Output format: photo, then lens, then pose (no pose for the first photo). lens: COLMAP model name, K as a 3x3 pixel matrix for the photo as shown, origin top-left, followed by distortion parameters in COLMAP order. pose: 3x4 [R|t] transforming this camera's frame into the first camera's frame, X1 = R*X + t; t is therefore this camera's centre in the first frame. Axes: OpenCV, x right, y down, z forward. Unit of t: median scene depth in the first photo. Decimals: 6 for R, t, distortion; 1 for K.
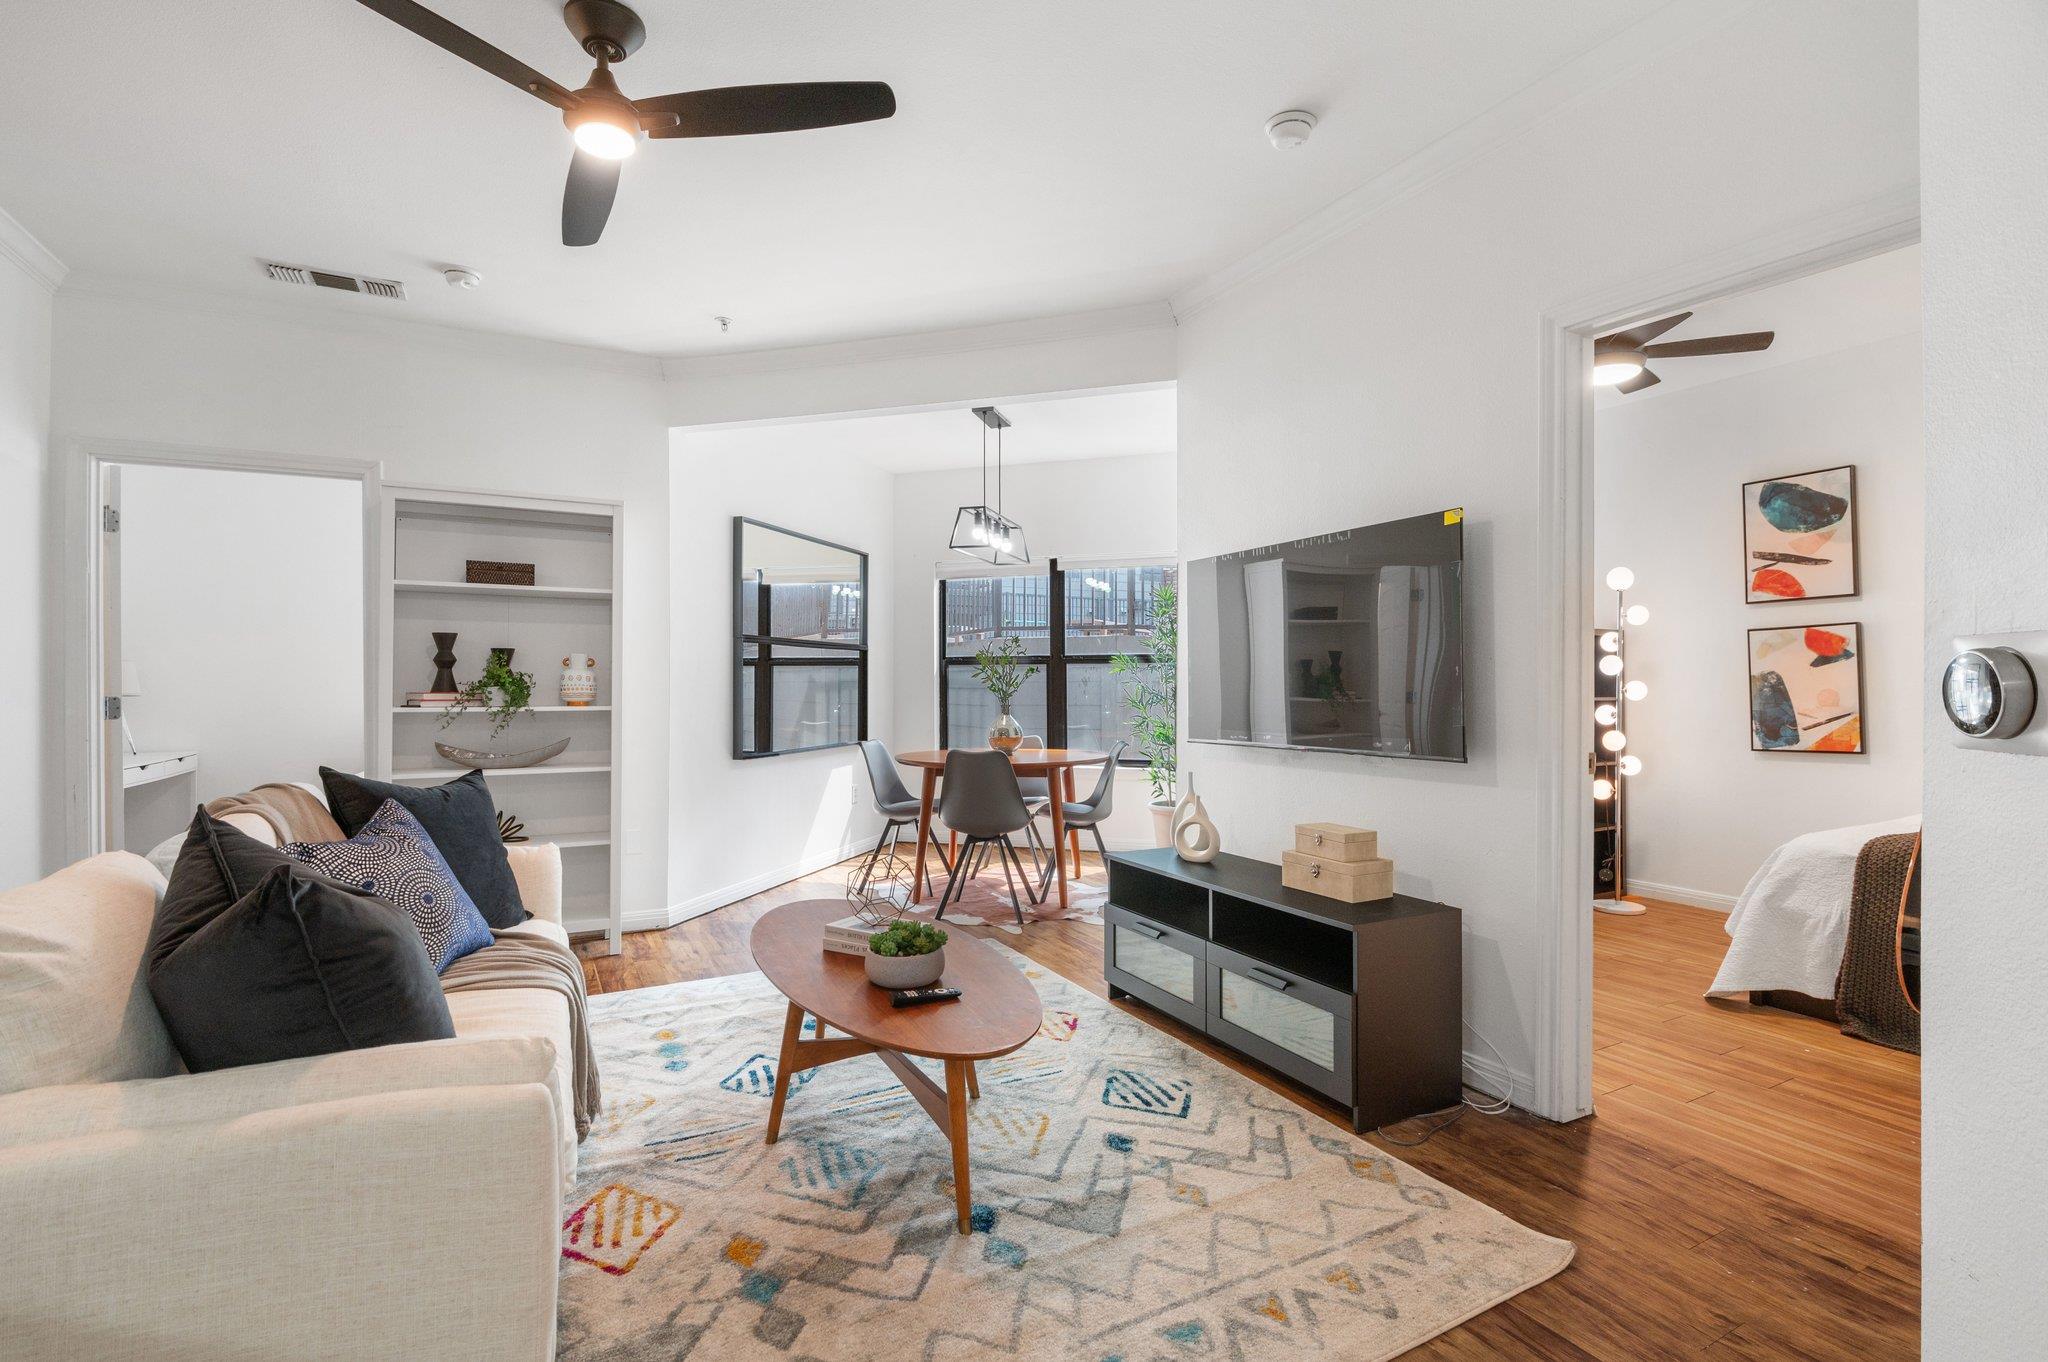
lens RADIAL K [[957.4, 0, 1037.7], [0, 957.4, 672.0], [0, 0, 1]] dist [-0.009638, -0.001164]
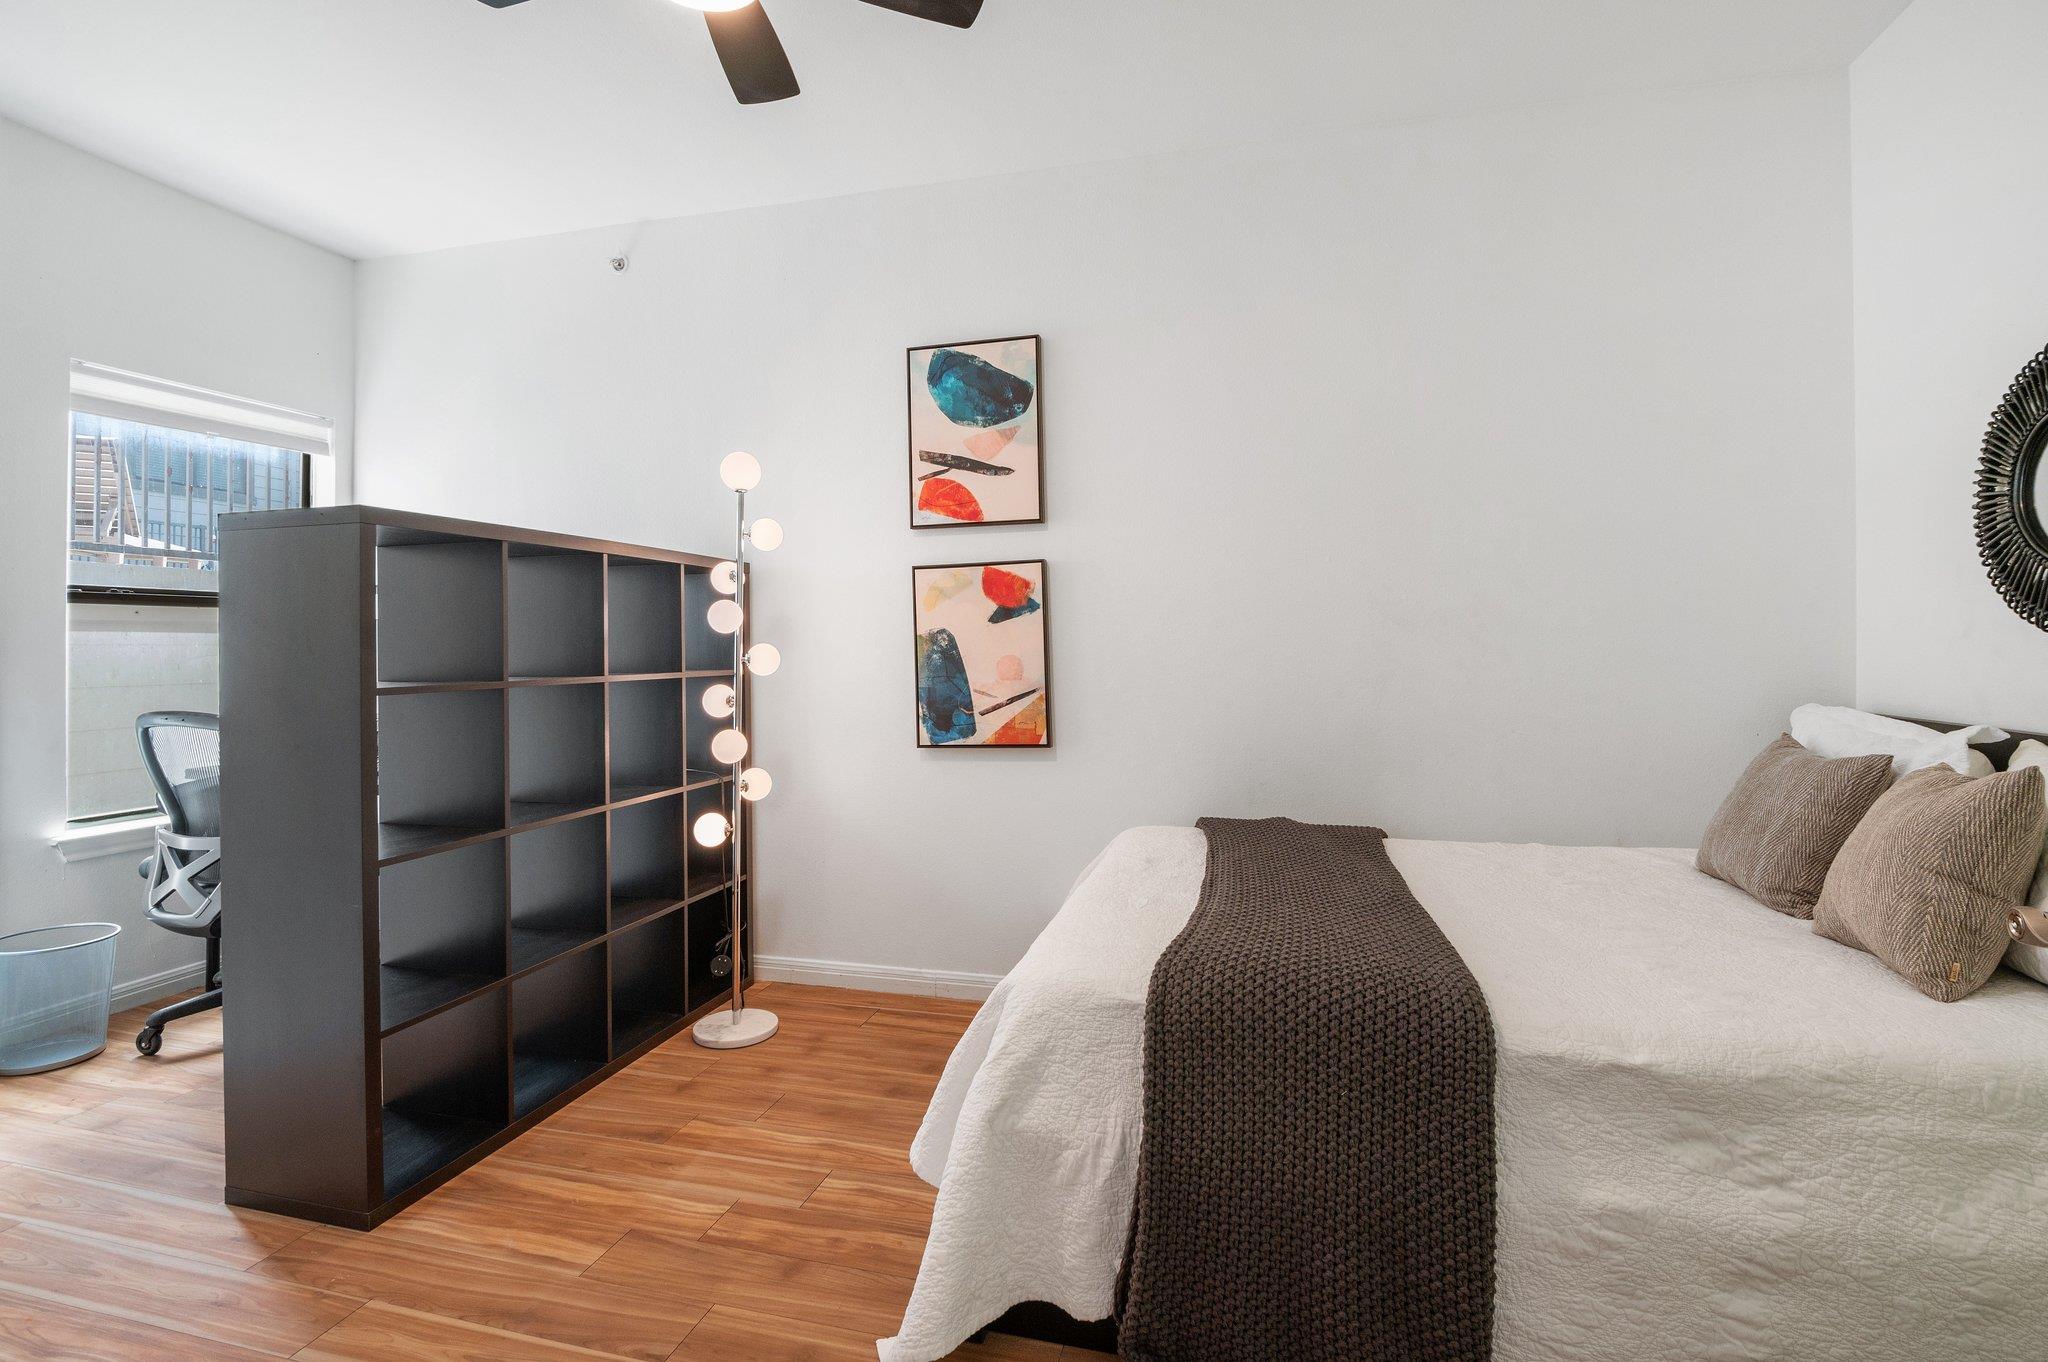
lens RADIAL K [[957.4, 0, 1036.0], [0, 957.4, 658.9], [0, 0, 1]] dist [-0.009638, -0.001164]
pose [[0.687981, -0.010619, 0.725651, 0.329764], [-0.006587, 0.999760, 0.020875, 0.005914], [-0.725699, -0.019142, 0.687746, 0.493221]]
